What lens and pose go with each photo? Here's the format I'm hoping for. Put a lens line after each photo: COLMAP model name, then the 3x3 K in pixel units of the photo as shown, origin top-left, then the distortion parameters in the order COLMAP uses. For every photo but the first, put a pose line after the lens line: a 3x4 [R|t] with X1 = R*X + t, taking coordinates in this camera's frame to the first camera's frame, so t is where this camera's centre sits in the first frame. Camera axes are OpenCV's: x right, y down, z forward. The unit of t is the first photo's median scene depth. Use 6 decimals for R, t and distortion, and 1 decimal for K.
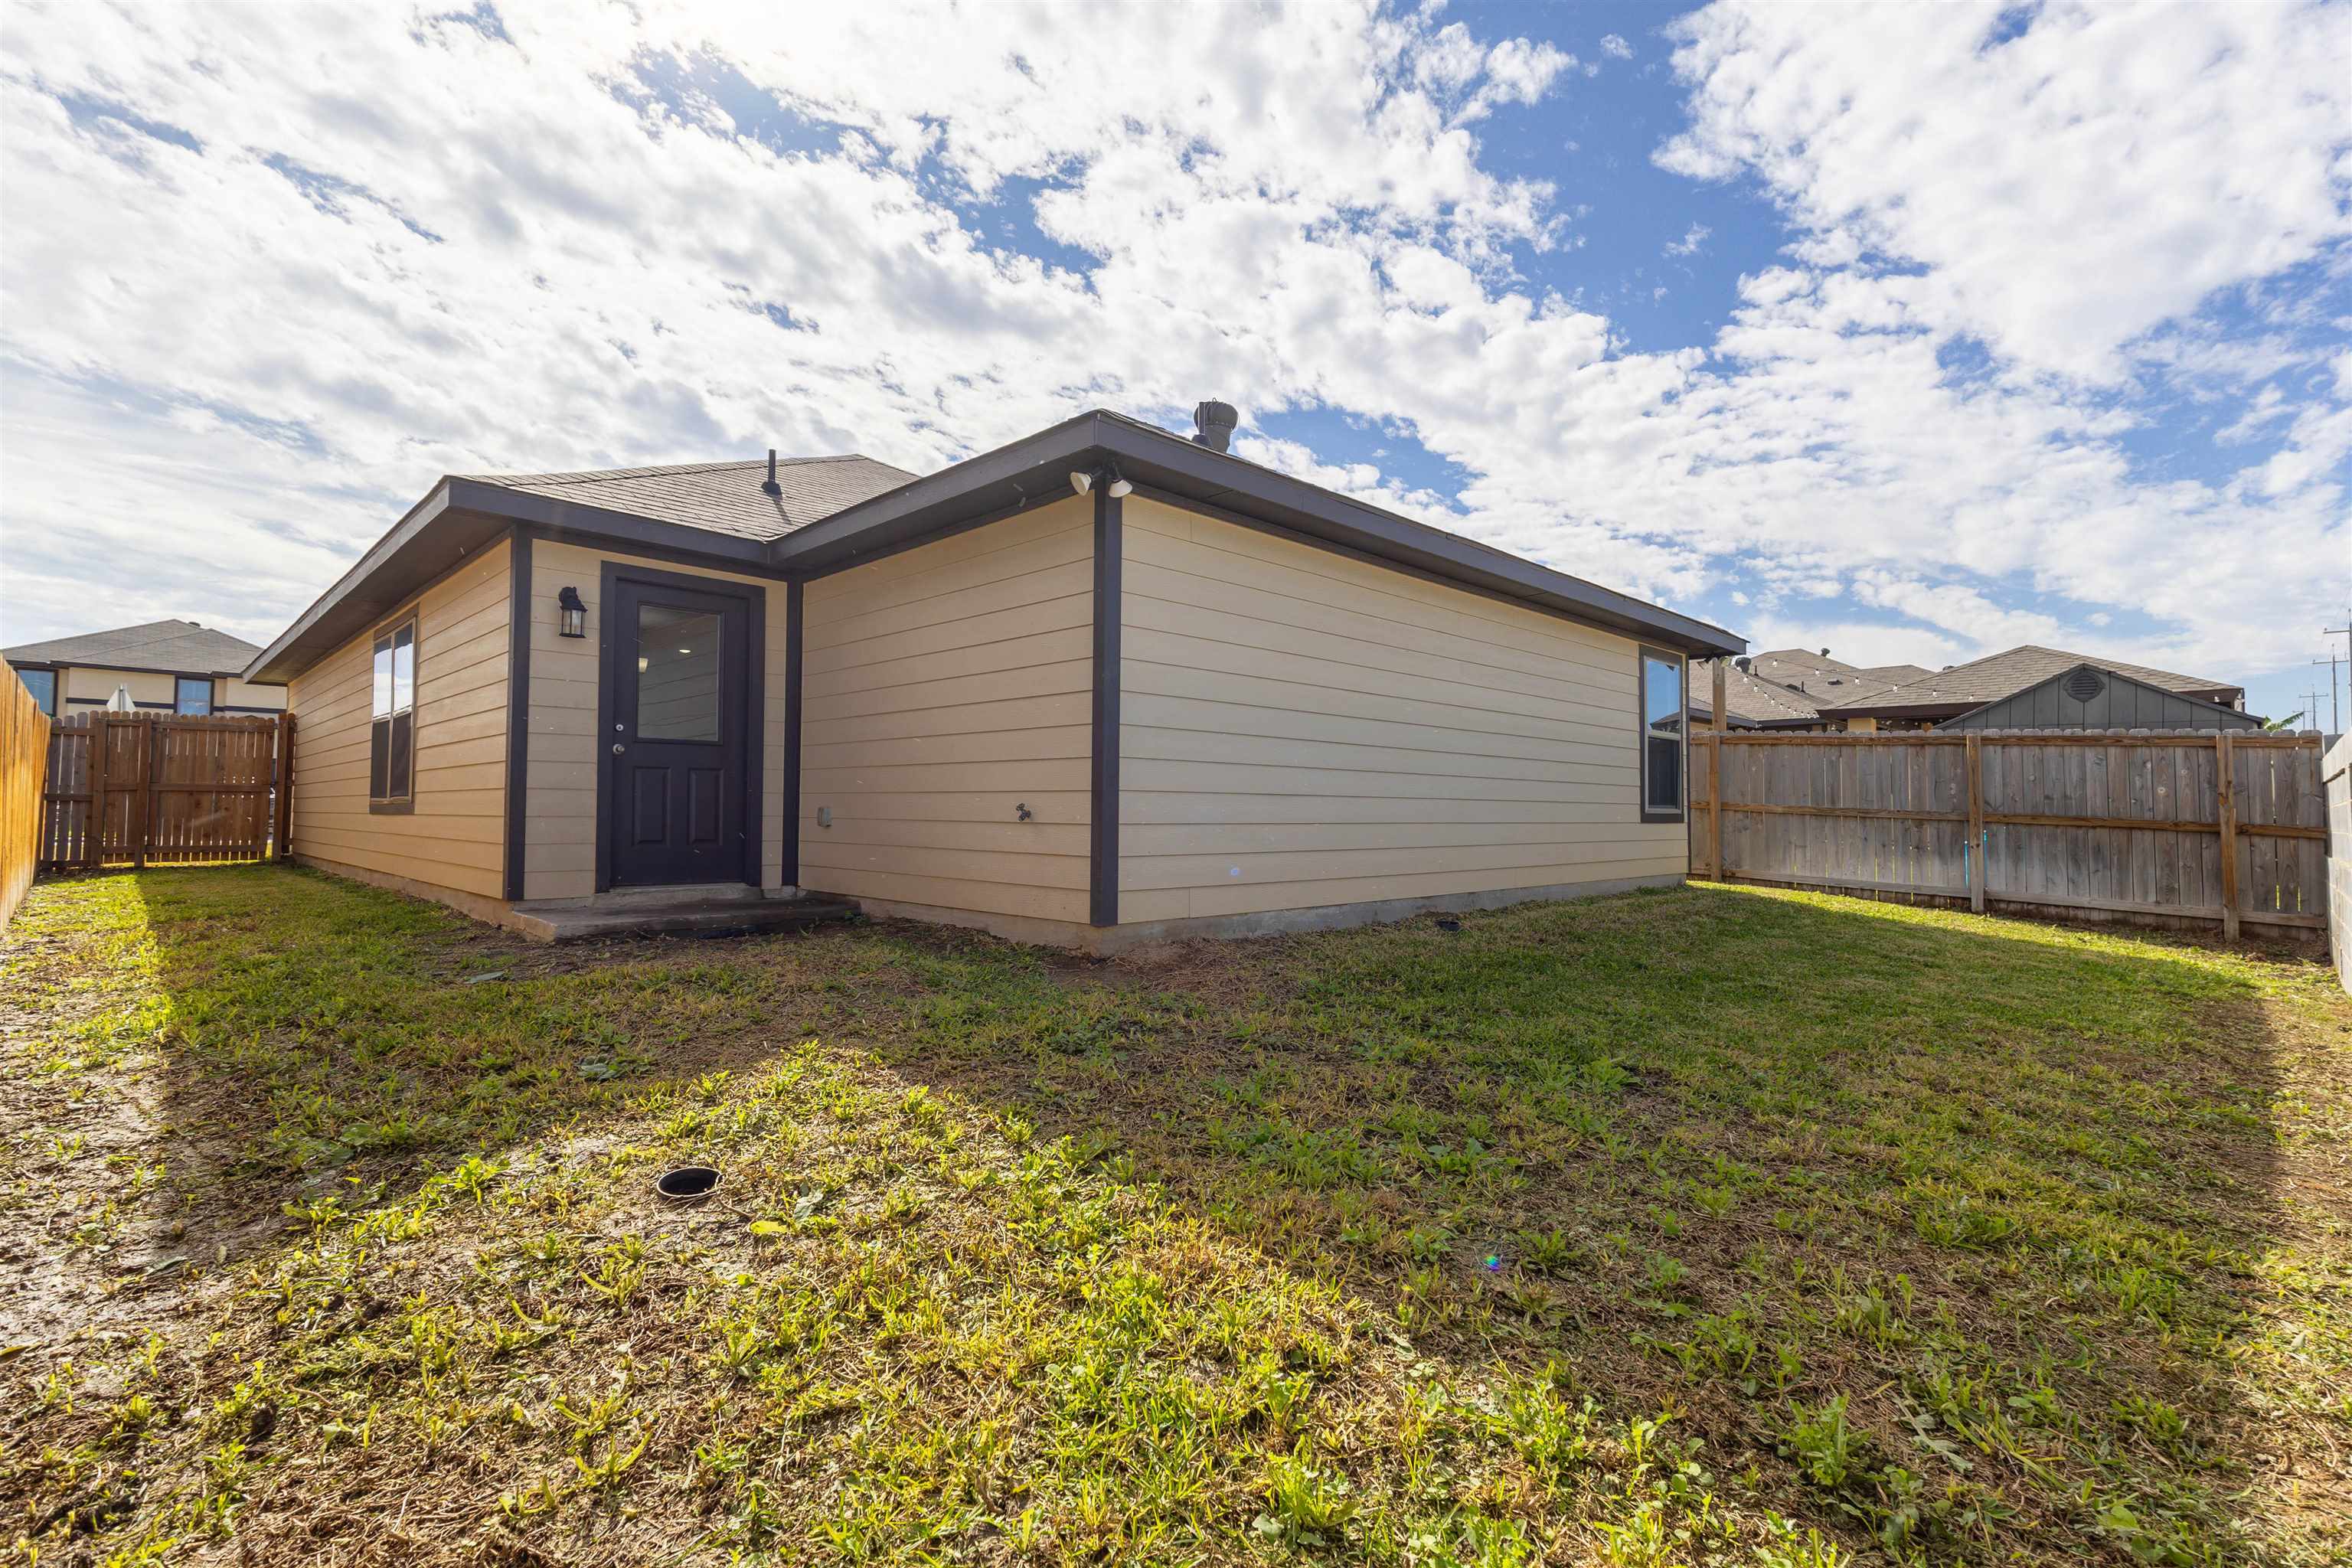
lens RADIAL K [[1093.6, 0, 1176.0], [0, 1093.6, 784.0], [0, 0, 1]] dist [0.016322, -0.000208]
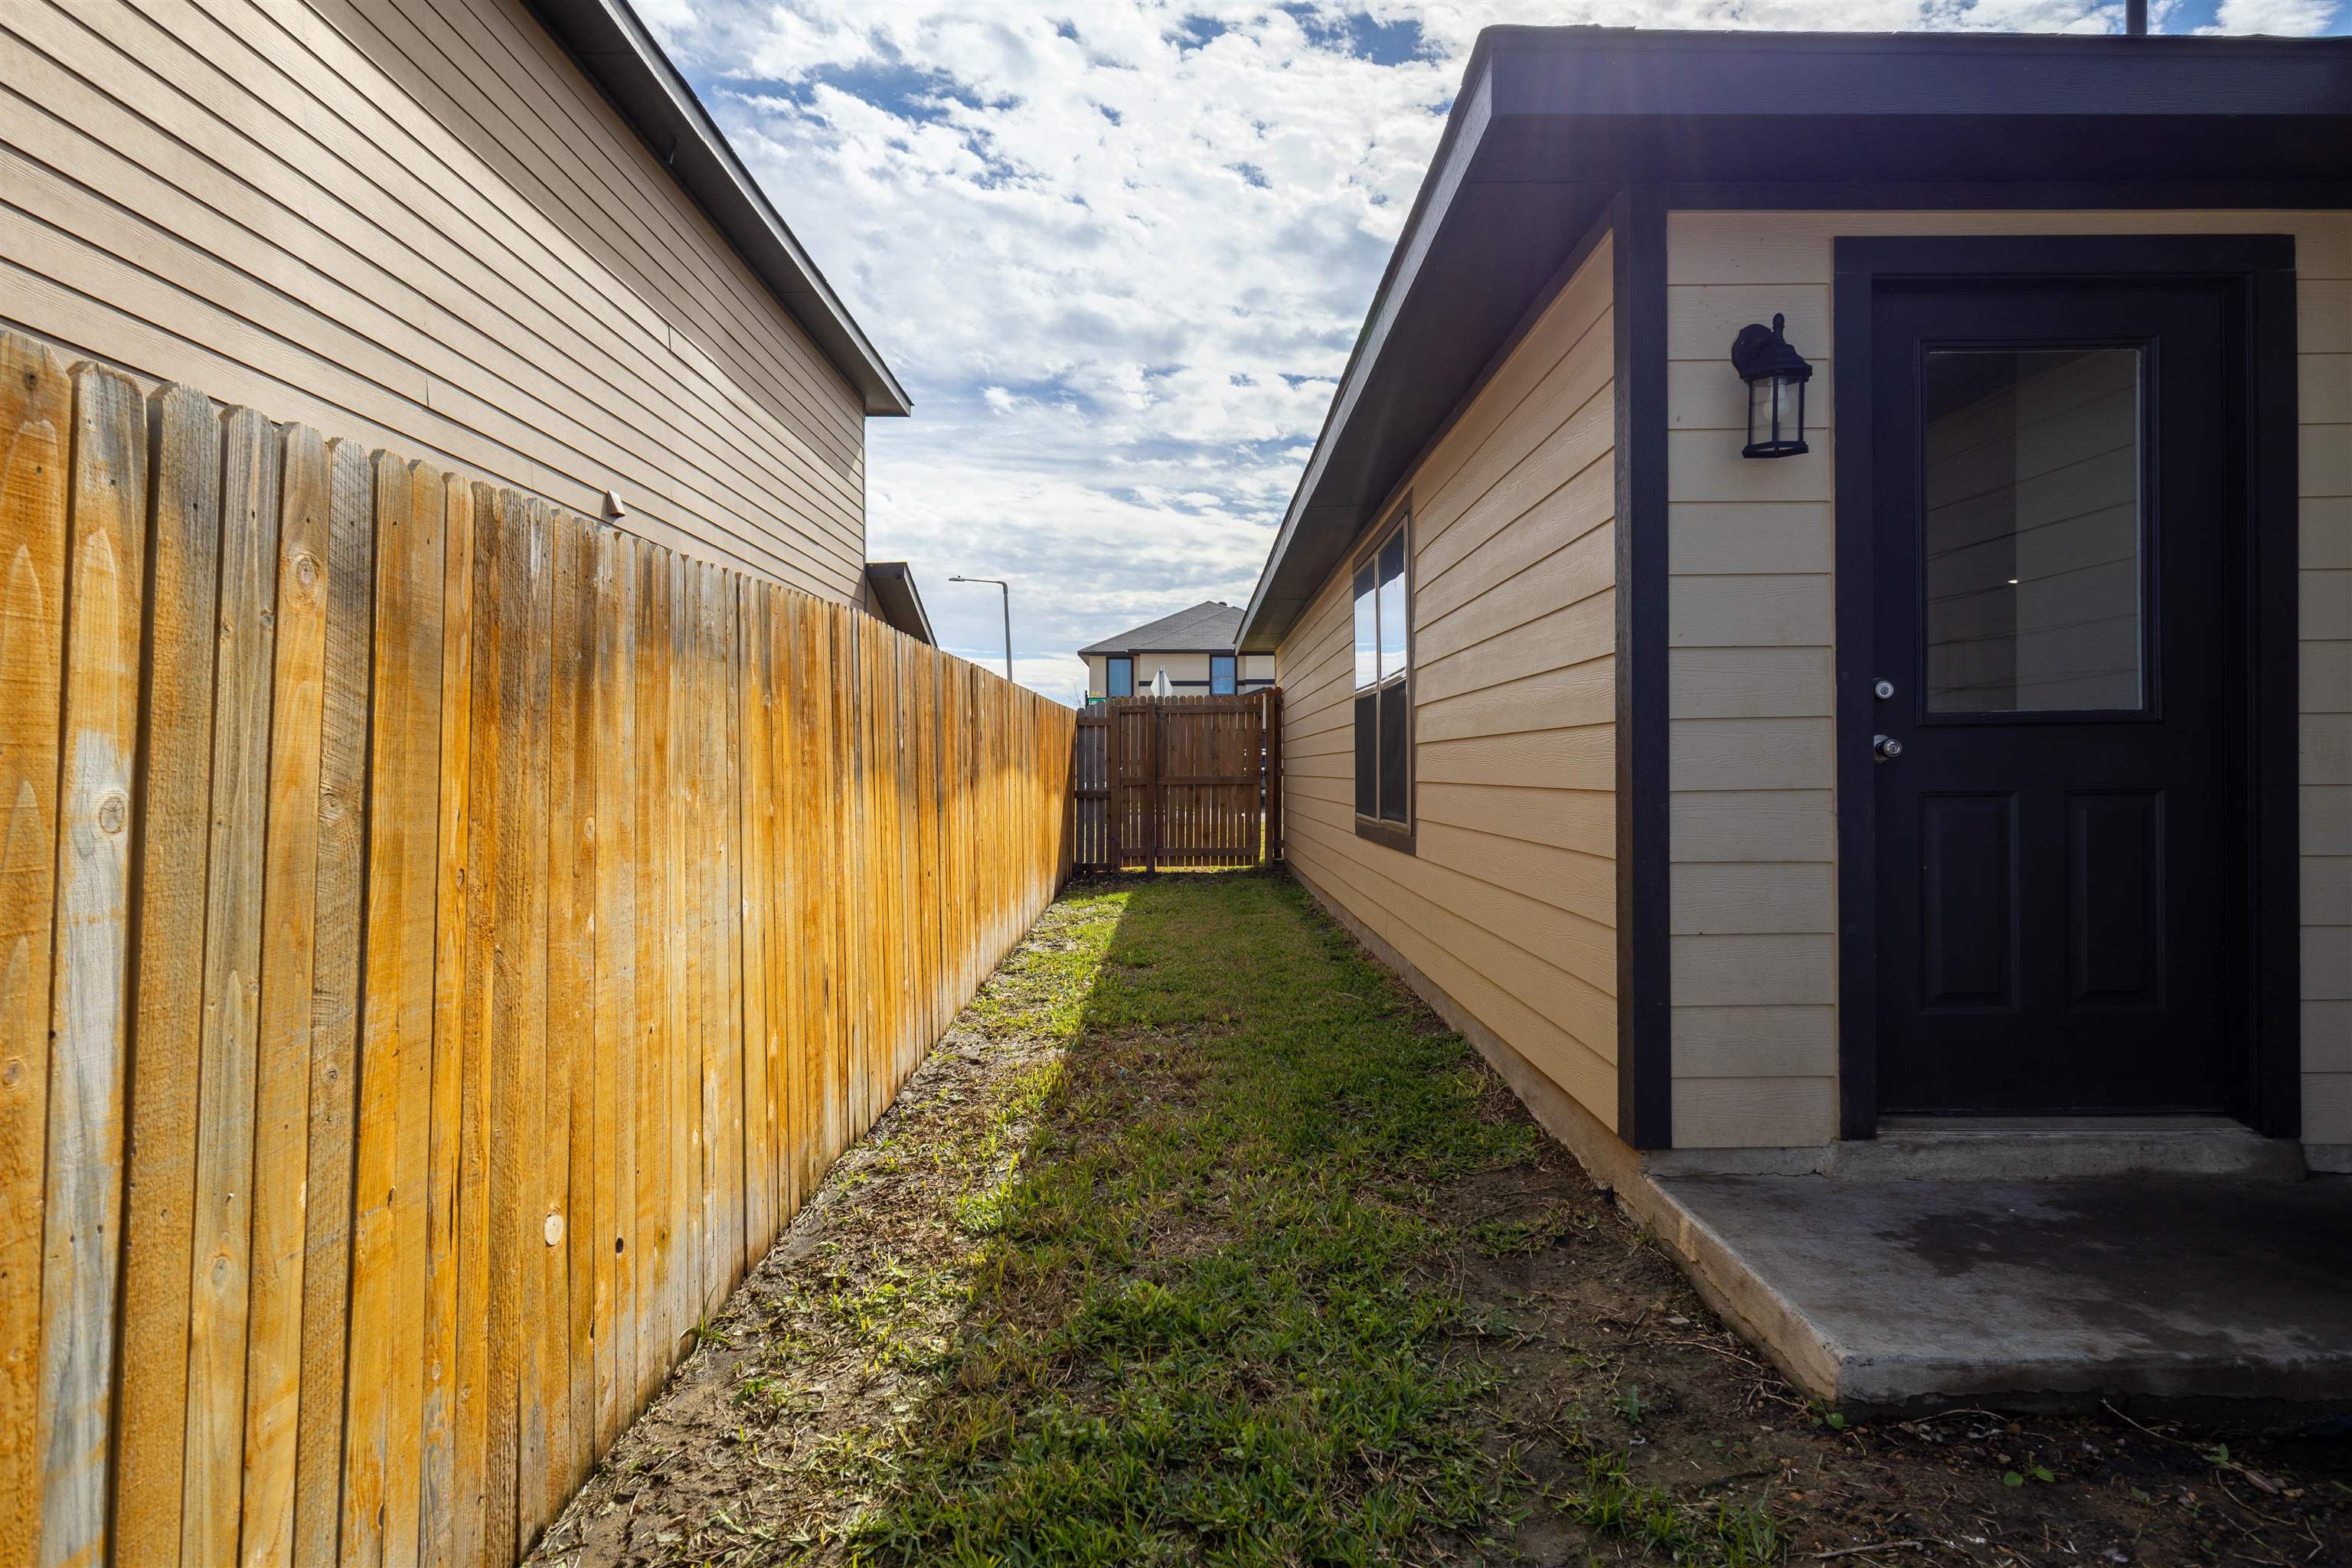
lens RADIAL K [[1331.9, 0, 1176.0], [0, 1331.9, 784.0], [0, 0, 1]] dist [-0.000885, 0.000068]
pose [[0.718719, -0.008403, -0.695250, -0.345216], [0.034208, 0.999143, 0.023287, -0.036257], [0.694459, -0.040520, 0.718391, 0.481239]]
